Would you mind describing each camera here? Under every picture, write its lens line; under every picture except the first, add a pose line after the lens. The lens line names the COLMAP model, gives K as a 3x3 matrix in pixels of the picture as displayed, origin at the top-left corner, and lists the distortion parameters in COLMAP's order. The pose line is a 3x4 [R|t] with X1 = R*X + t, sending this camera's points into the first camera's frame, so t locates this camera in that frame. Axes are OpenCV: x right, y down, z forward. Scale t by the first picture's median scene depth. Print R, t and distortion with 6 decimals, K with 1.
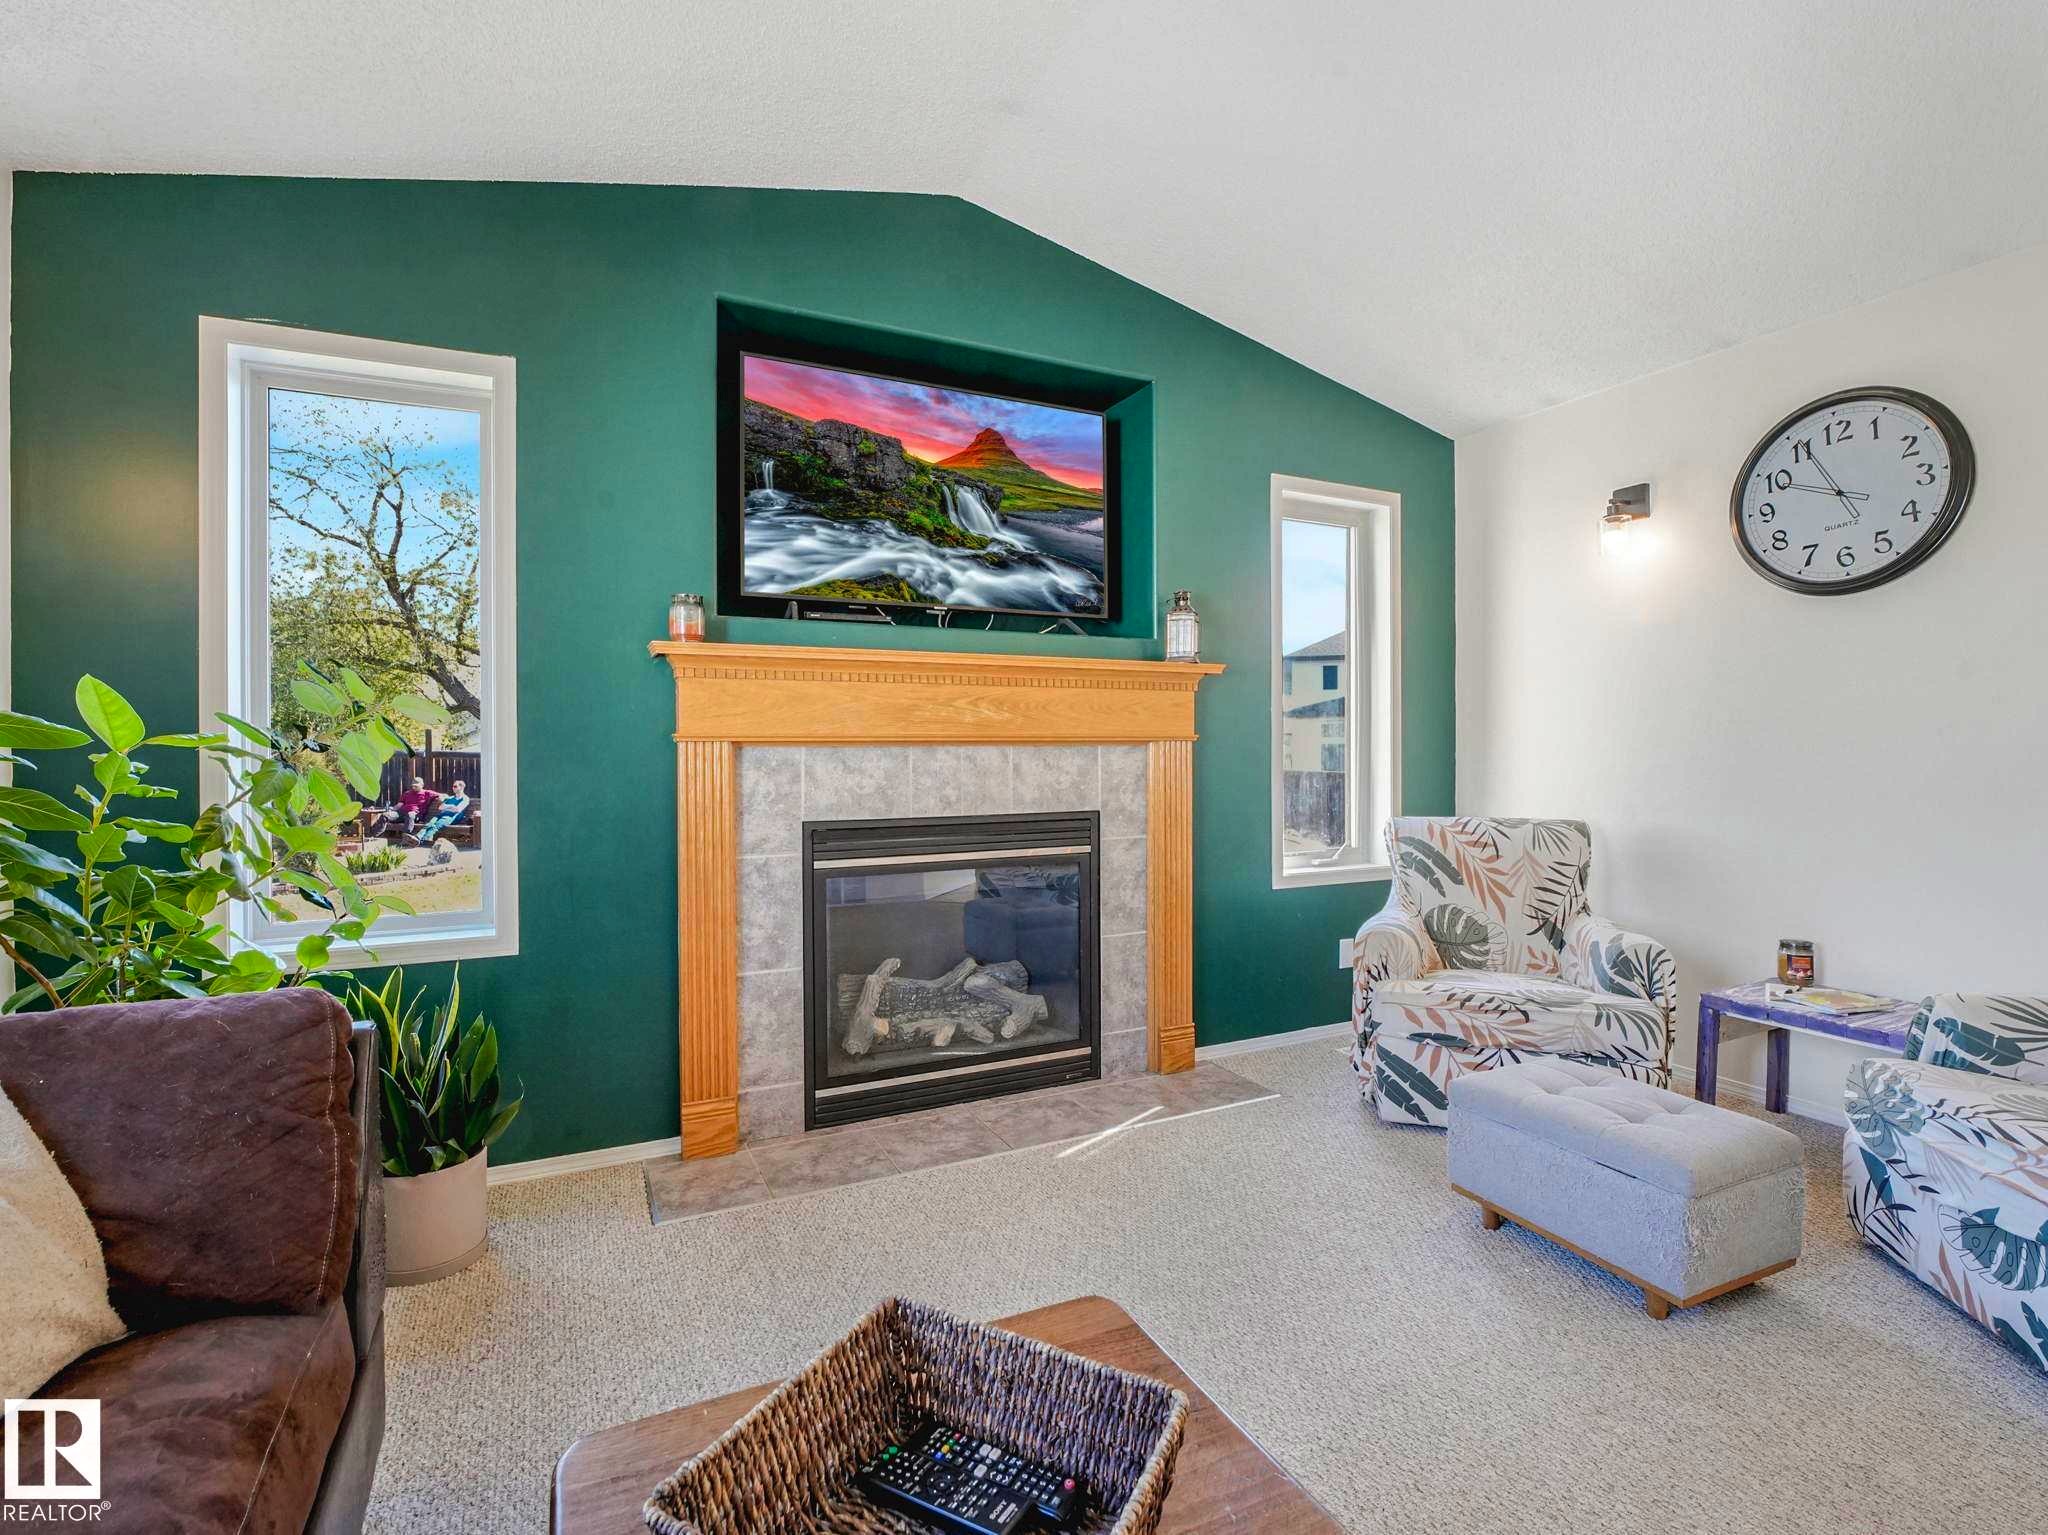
lens RADIAL K [[948.6, 0, 1027.4], [0, 948.6, 742.4], [0, 0, 1]] dist [0.001148, -0.001366]
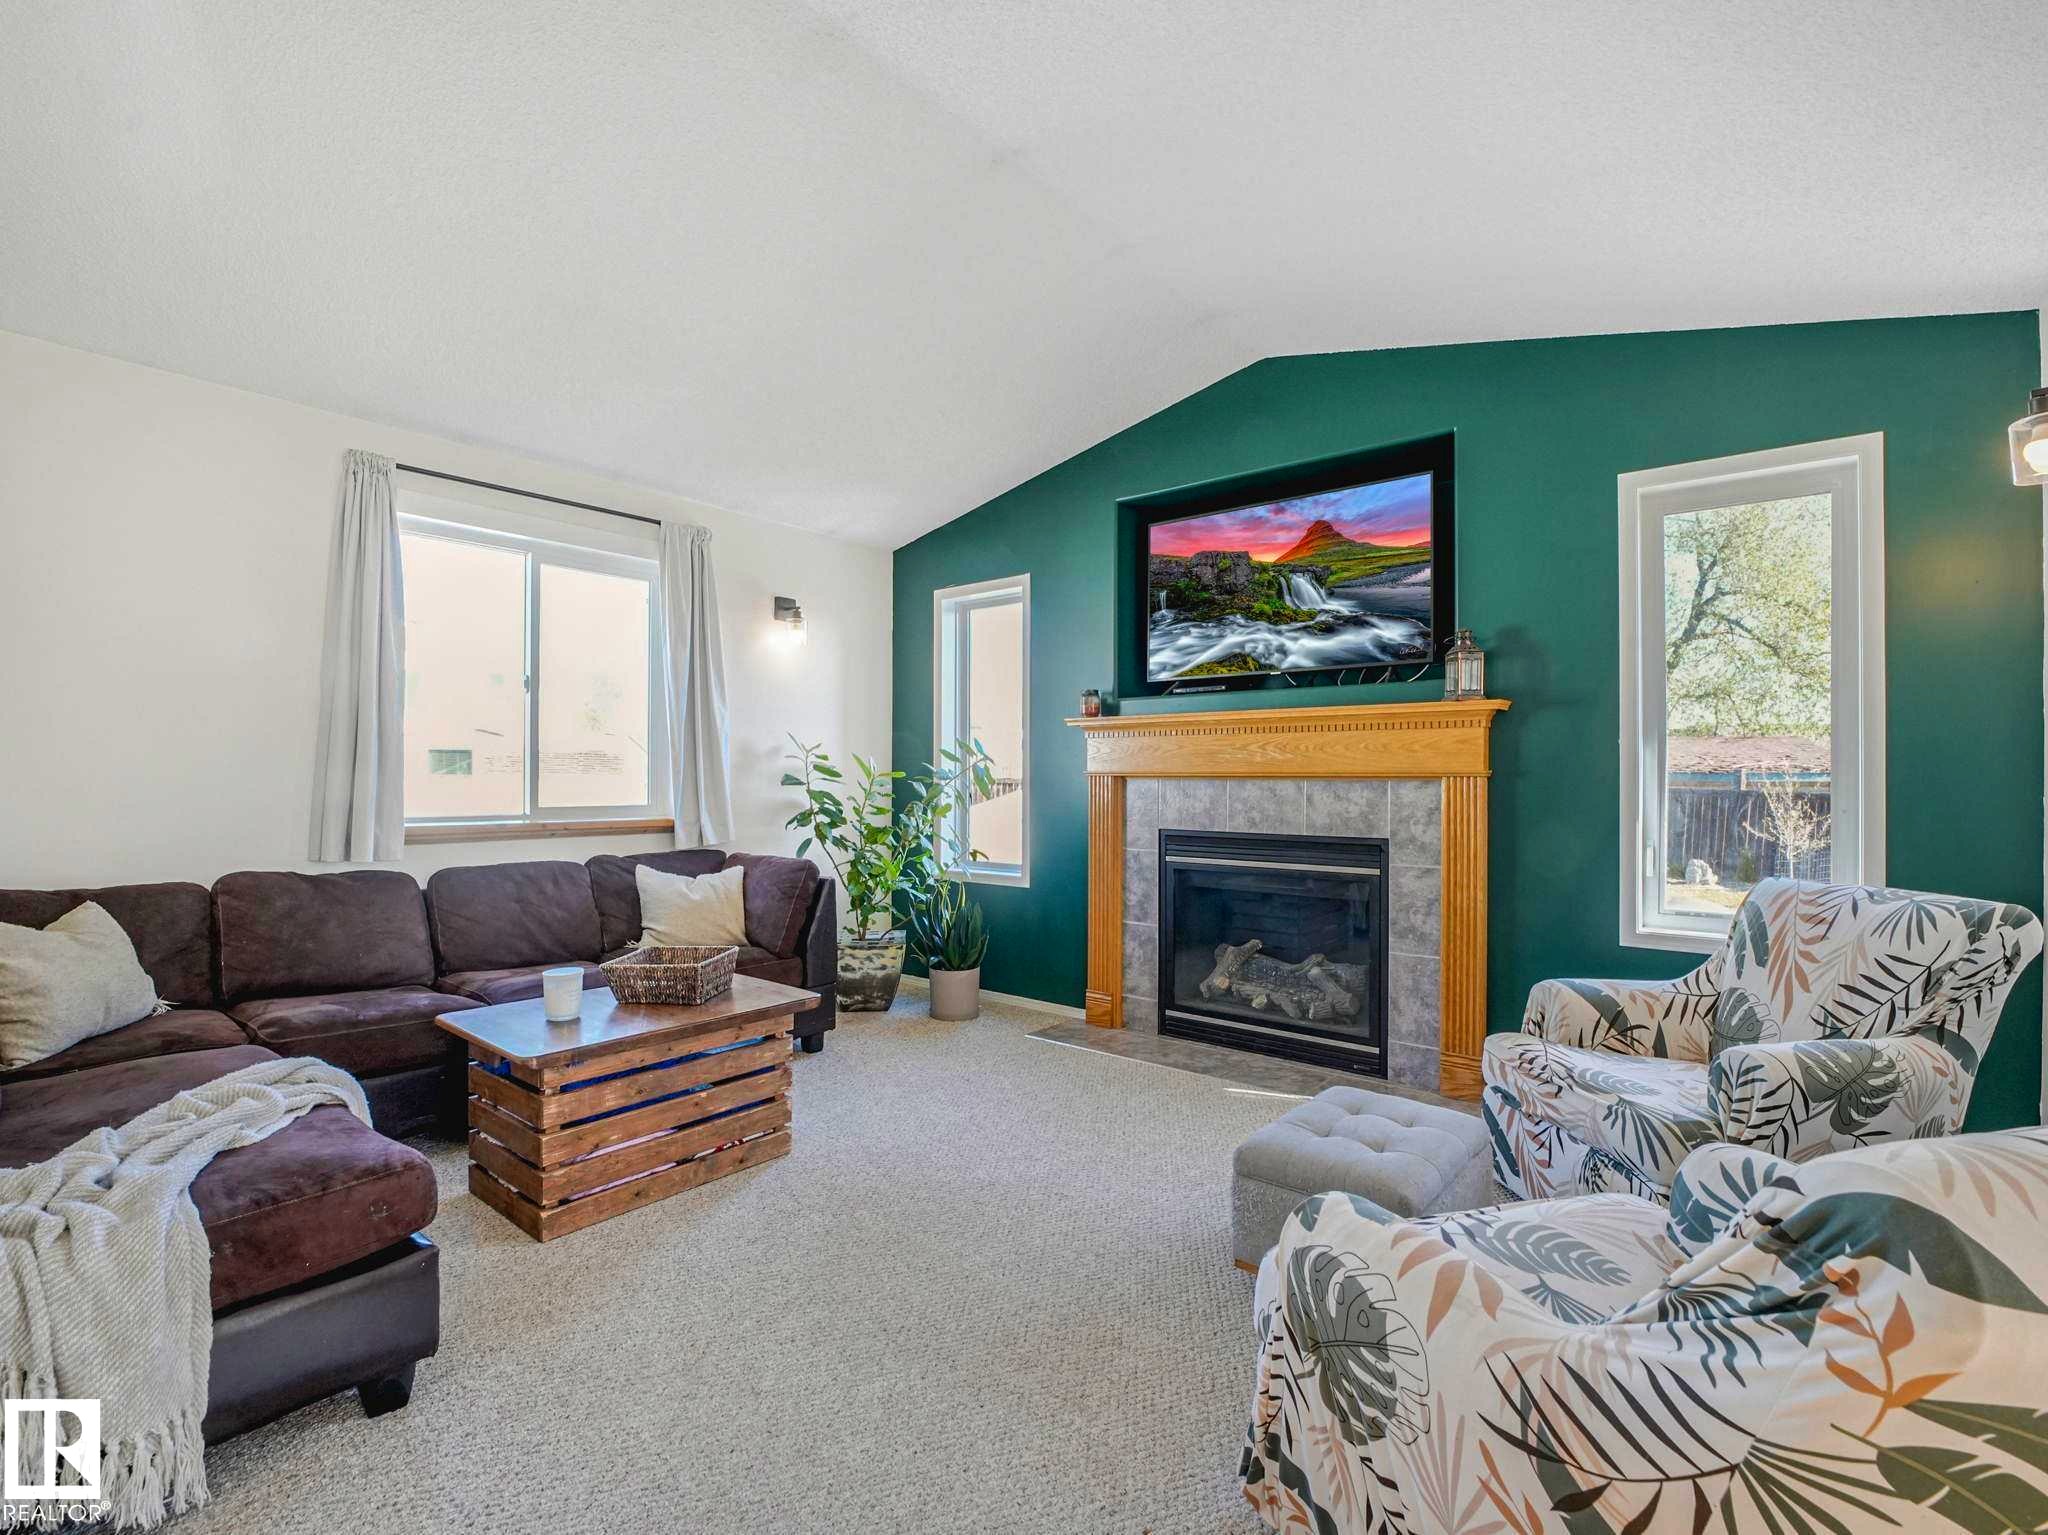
lens RADIAL K [[936.5, 0, 1017.8], [0, 936.5, 760.7], [0, 0, 1]] dist [0.015571, -0.000831]
pose [[0.429506, -0.011147, -0.902995, 0.911237], [0.001465, 0.999931, -0.011647, -0.007872], [0.903063, 0.003679, 0.429493, 0.135712]]
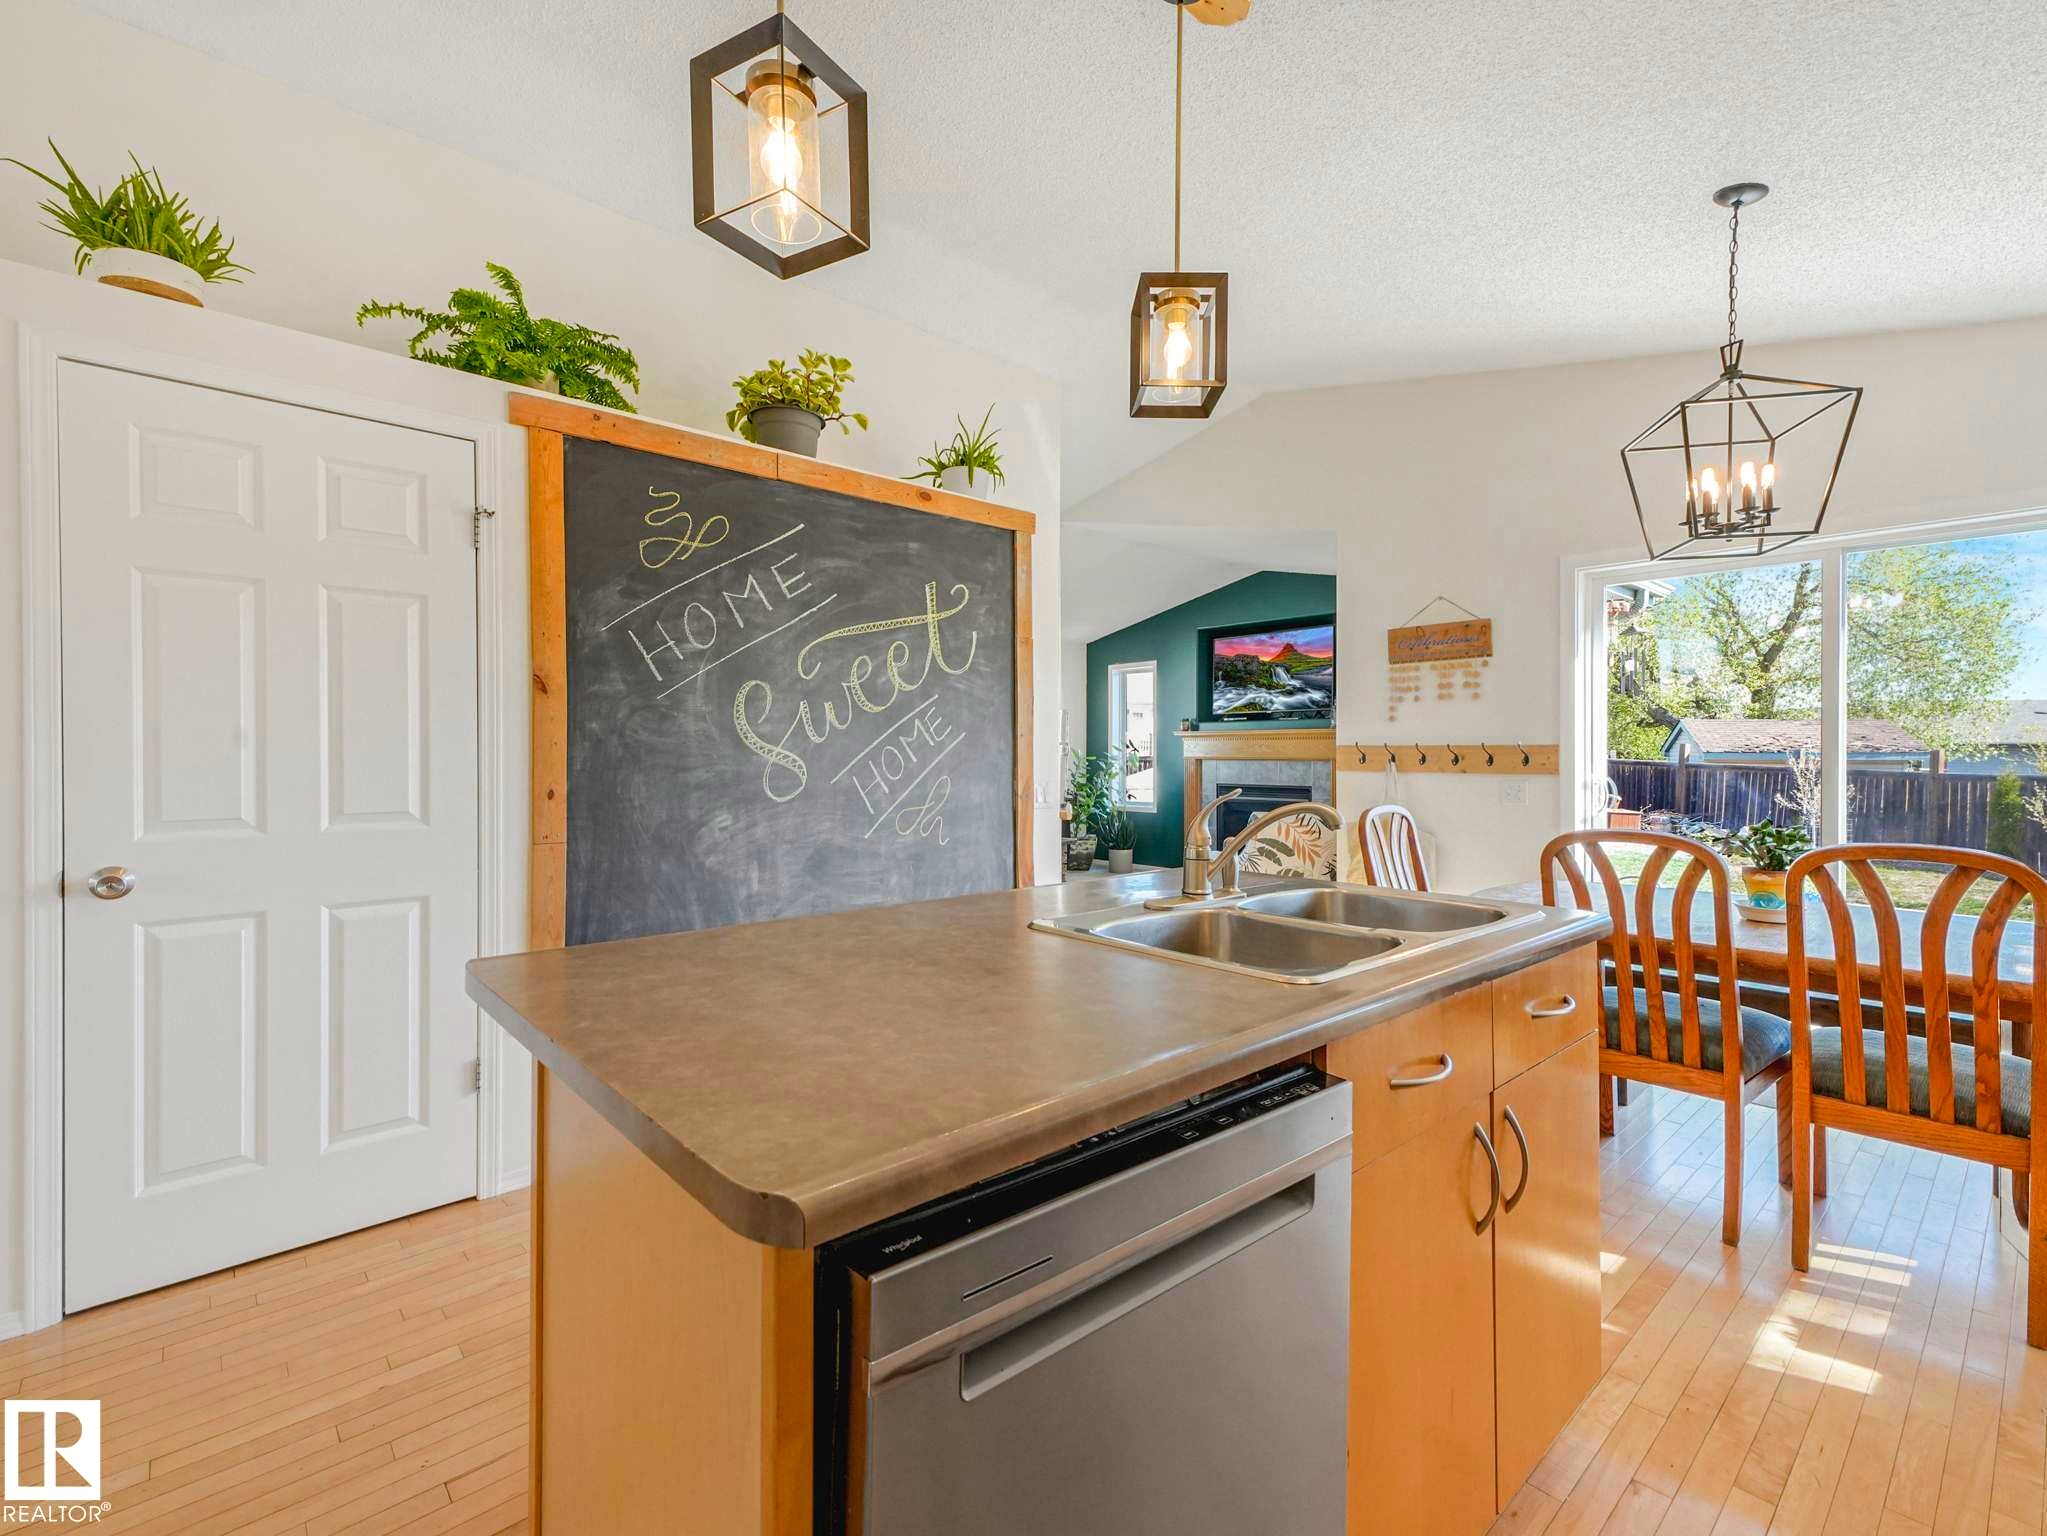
lens RADIAL K [[901.5, 0, 998.0], [0, 901.5, 757.0], [0, 0, 1]] dist [0.024346, -0.000357]
pose [[0.260565, 0.003900, -0.965448, 2.318909], [0.004096, 0.999978, 0.005144, -0.023936], [0.965448, -0.005295, 0.260543, -0.492067]]
